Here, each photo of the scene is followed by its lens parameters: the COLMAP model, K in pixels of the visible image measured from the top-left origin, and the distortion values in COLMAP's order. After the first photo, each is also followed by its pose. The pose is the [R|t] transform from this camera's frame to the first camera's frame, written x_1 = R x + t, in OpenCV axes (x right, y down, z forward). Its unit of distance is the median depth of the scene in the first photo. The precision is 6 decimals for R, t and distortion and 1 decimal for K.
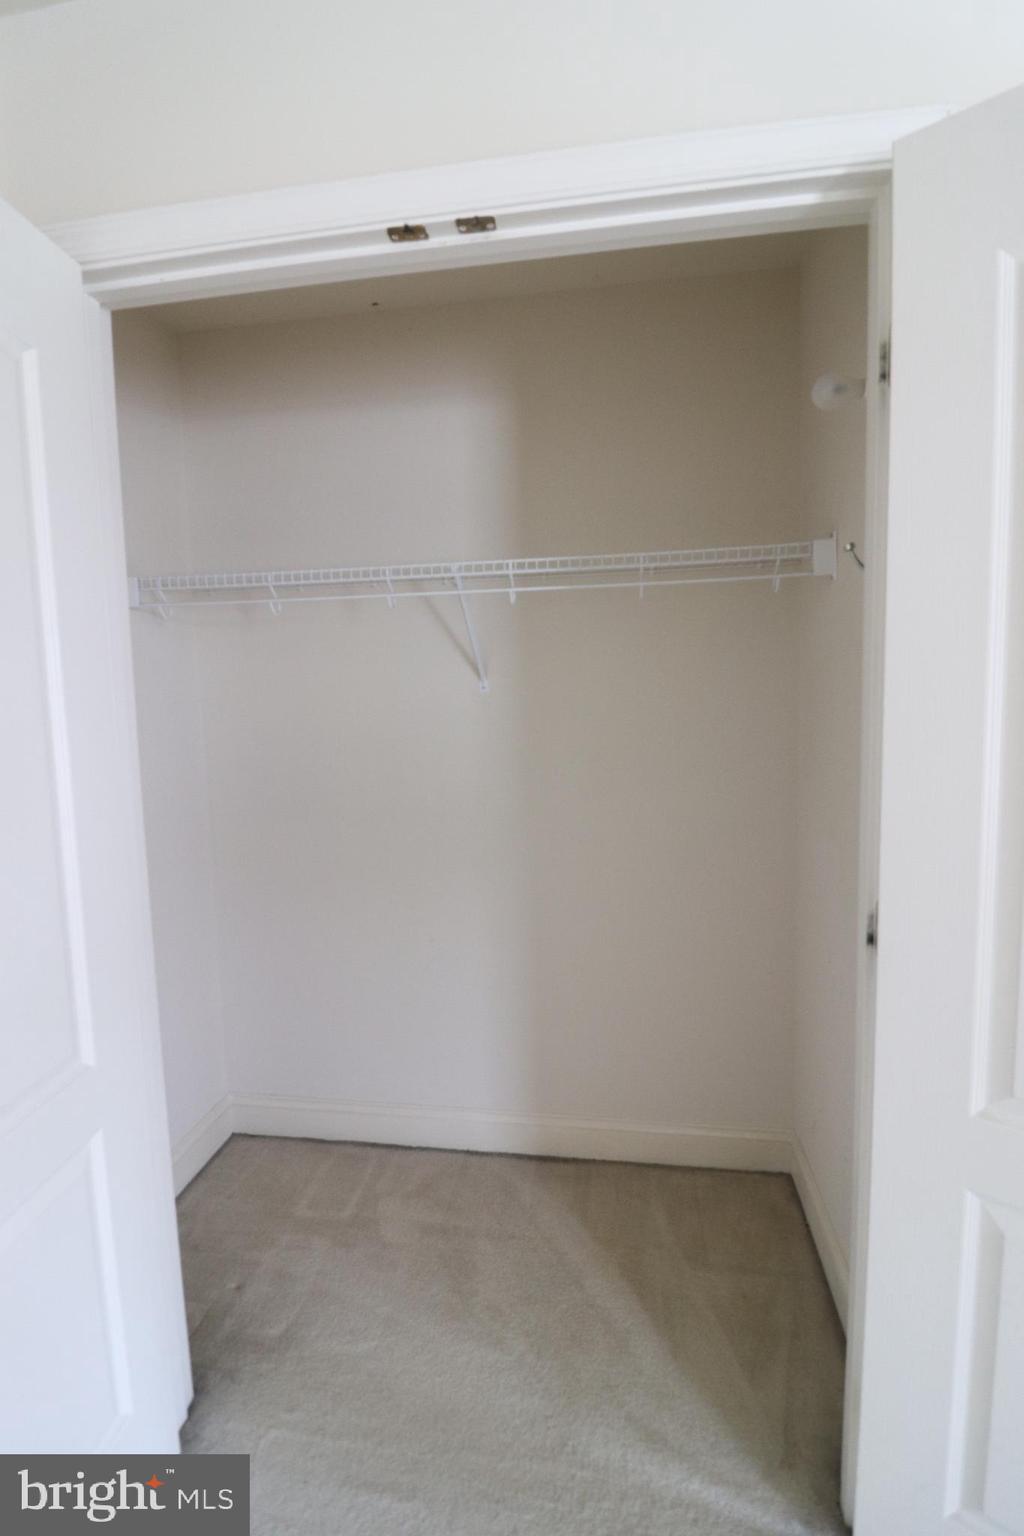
lens RADIAL K [[783.9, 0, 515.5], [0, 783.9, 770.9], [0, 0, 1]] dist [-0.004613, -0.000262]
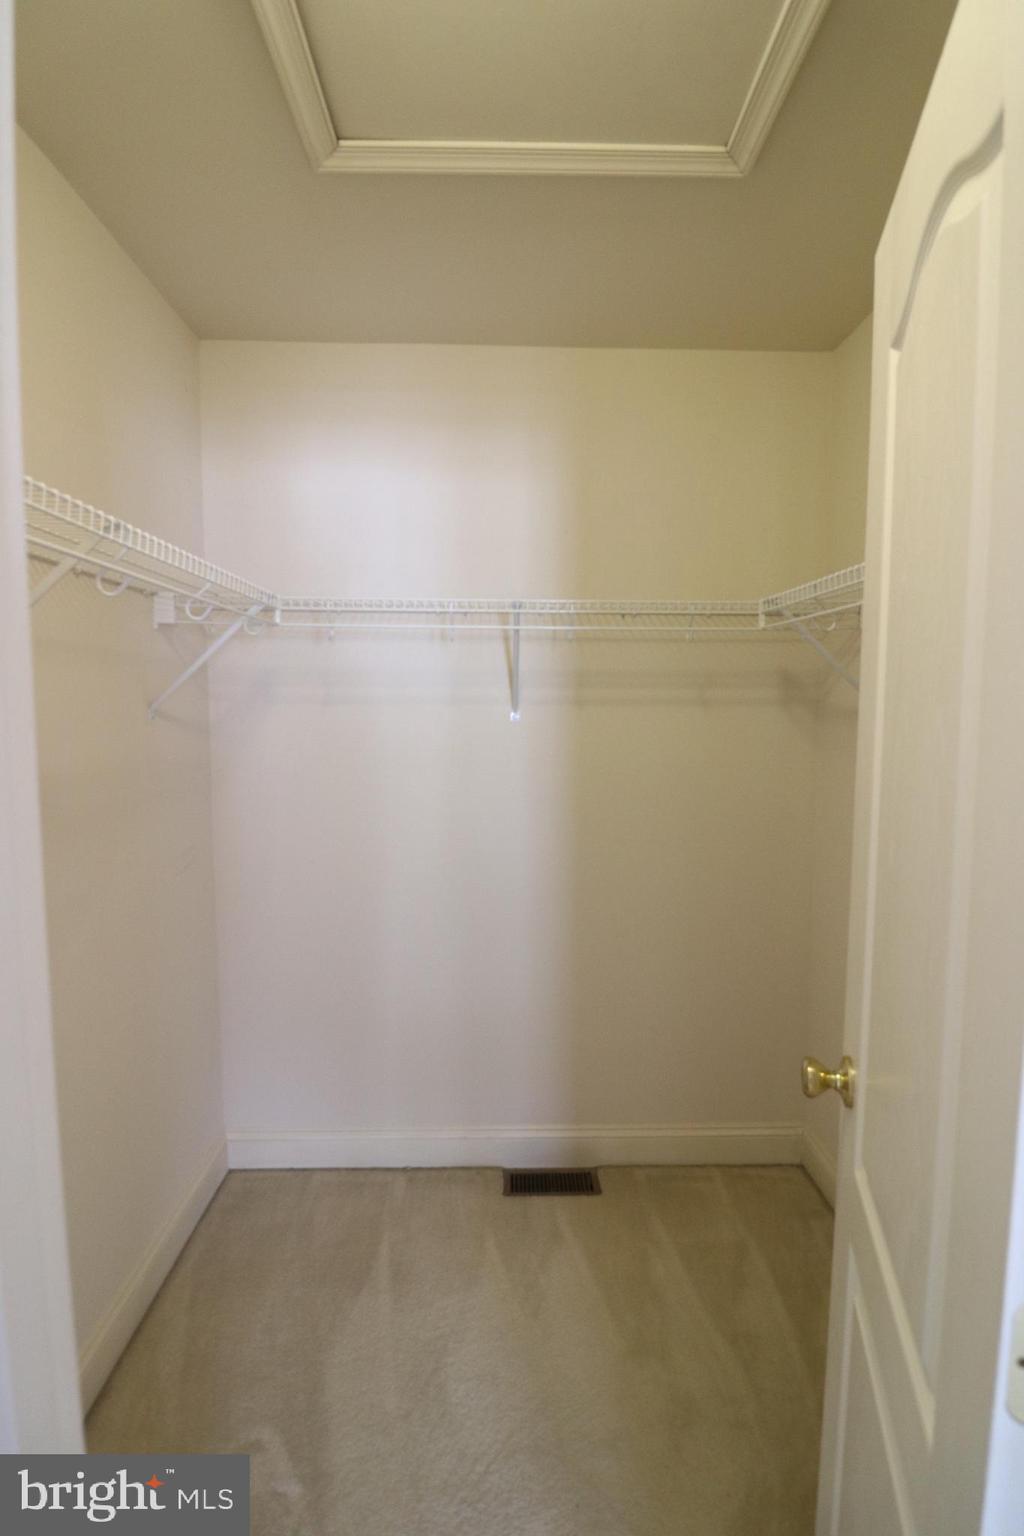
lens RADIAL K [[730.0, 0, 508.6], [0, 730.0, 764.7], [0, 0, 1]] dist [0.000368, -0.001524]
pose [[0.982169, 0.019541, 0.186981, -0.260747], [-0.011355, 0.998934, -0.044751, 0.001691], [-0.187656, 0.041829, 0.981344, 0.042765]]
